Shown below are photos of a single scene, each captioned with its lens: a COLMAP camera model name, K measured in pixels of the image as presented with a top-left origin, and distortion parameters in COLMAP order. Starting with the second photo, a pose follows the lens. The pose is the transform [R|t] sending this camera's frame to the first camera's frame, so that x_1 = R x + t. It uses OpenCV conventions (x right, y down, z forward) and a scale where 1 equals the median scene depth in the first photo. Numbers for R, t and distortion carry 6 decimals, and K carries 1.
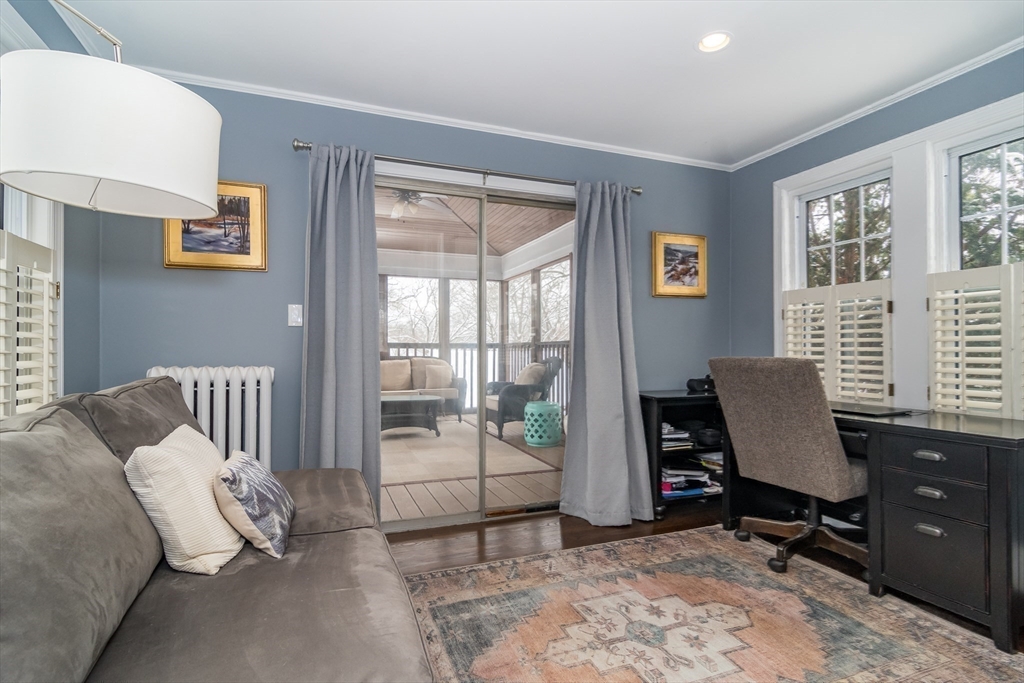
lens RADIAL K [[495.7, 0, 512.0], [0, 495.7, 341.5], [0, 0, 1]] dist [0.004910, 0.000278]
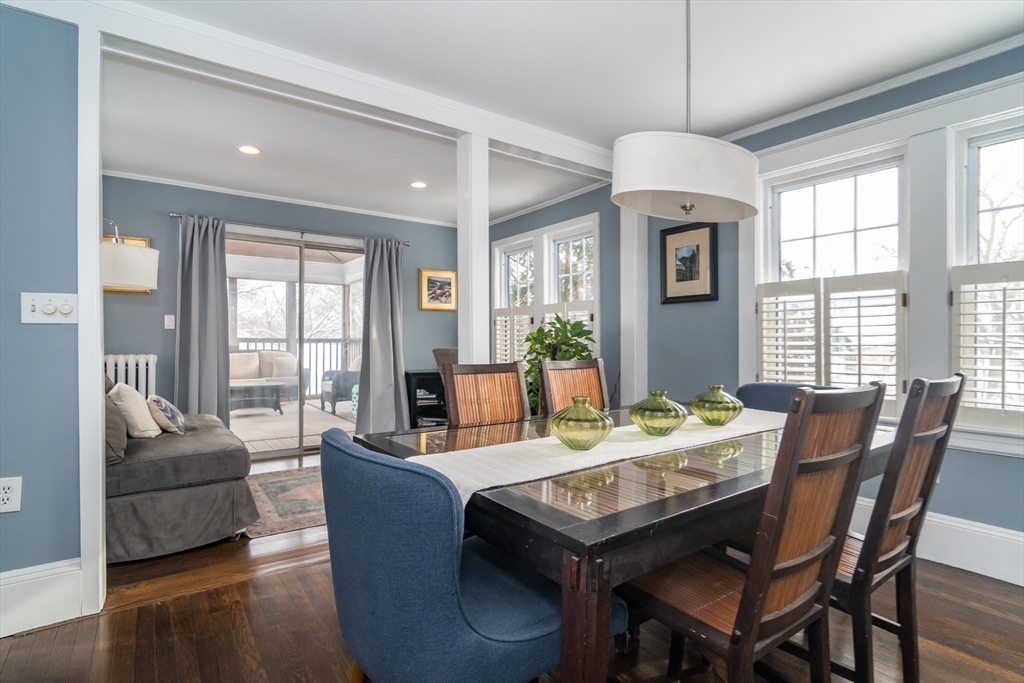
lens RADIAL K [[506.0, 0, 512.0], [0, 506.0, 341.5], [0, 0, 1]] dist [-0.028634, -0.000204]
pose [[0.968578, 0.001452, 0.248707, 0.168813], [-0.004465, 0.999923, 0.011550, -0.011271], [-0.248671, -0.012297, 0.968510, -0.617864]]
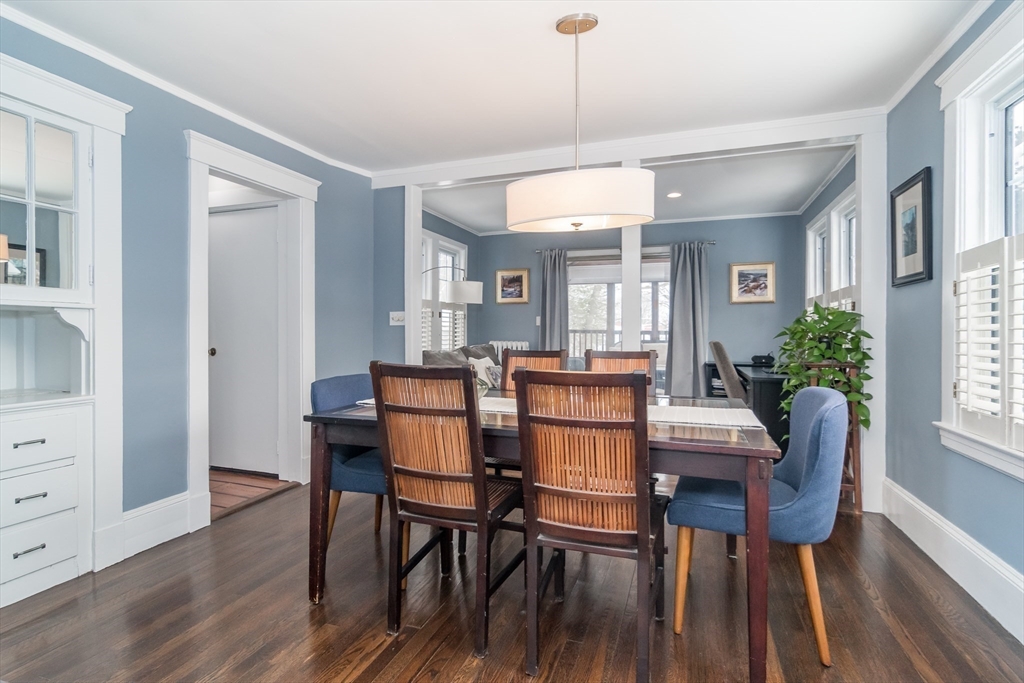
lens RADIAL K [[495.7, 0, 512.0], [0, 495.7, 341.5], [0, 0, 1]] dist [0.004910, 0.000278]
pose [[0.748295, 0.014486, -0.663208, 0.825985], [0.004622, 0.999623, 0.027048, -0.015380], [0.663350, -0.023305, 0.747946, -0.689279]]
